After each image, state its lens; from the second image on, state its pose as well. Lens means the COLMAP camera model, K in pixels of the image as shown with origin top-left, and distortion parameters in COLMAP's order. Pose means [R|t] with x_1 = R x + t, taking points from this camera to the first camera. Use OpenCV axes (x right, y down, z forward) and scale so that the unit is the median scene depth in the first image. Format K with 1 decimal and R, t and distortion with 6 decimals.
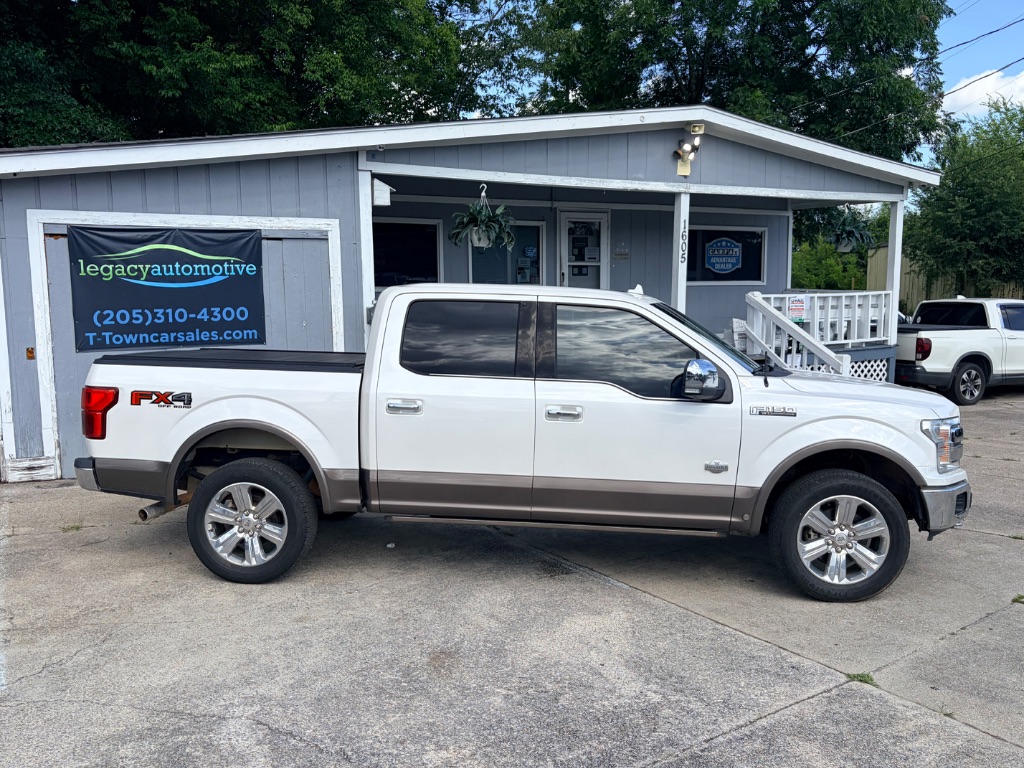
lens RADIAL K [[891.9, 0, 512.0], [0, 891.9, 384.0], [0, 0, 1]] dist [0.036247, -0.010304]
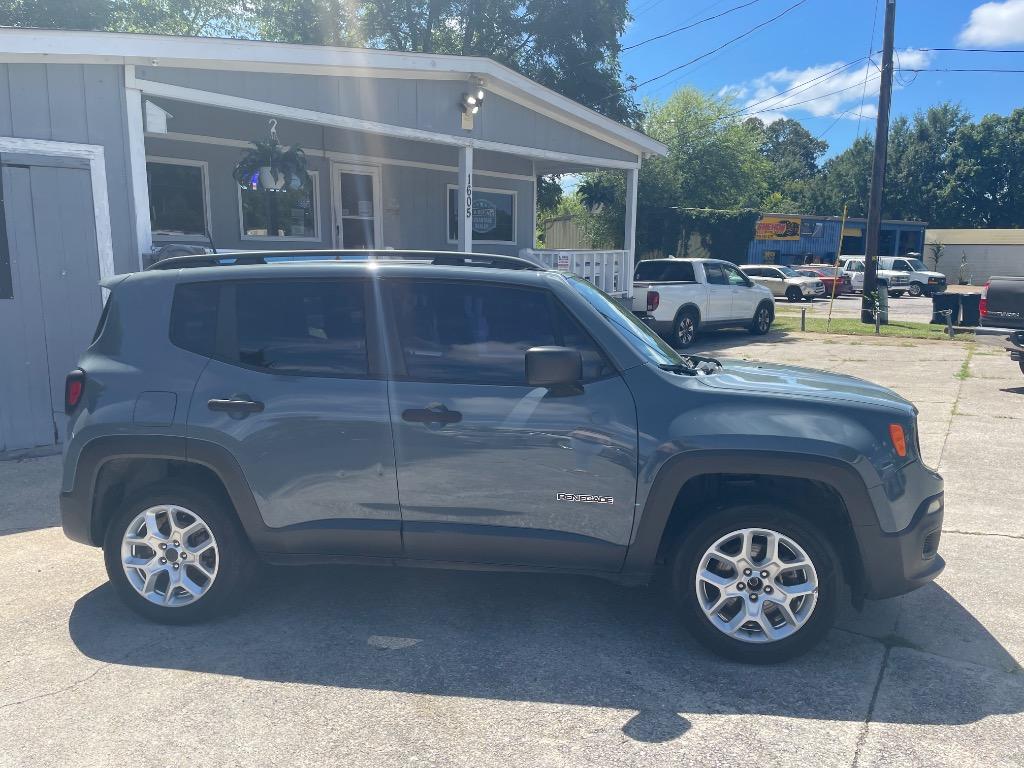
lens RADIAL K [[783.0, 0, 504.4], [0, 783.0, 372.6], [0, 0, 1]] dist [0.071323, -0.096145]
pose [[0.936684, -0.045825, 0.347164, -0.109790], [0.033121, 0.998550, 0.042444, 0.005490], [-0.348605, -0.028259, 0.936844, 0.176967]]
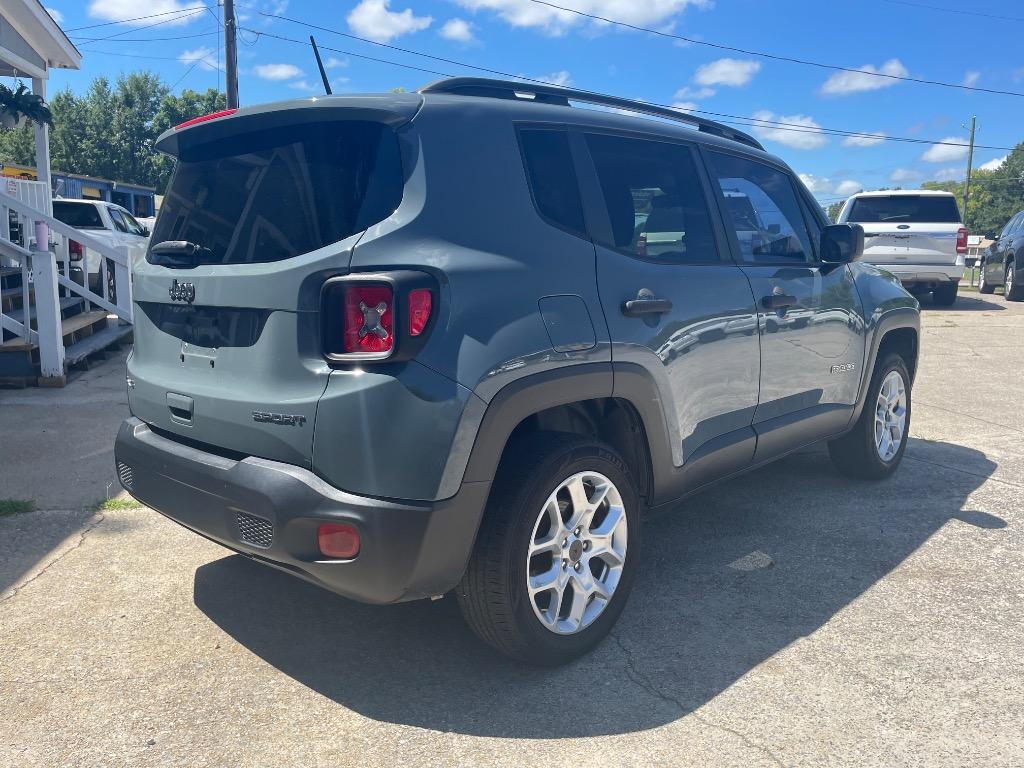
lens RADIAL K [[783.0, 0, 504.4], [0, 783.0, 372.6], [0, 0, 1]] dist [0.071323, -0.096145]
pose [[0.250028, -0.151588, 0.956298, -0.353861], [0.077433, 0.987635, 0.136310, 0.014556], [-0.965137, 0.039967, 0.258675, 0.533436]]
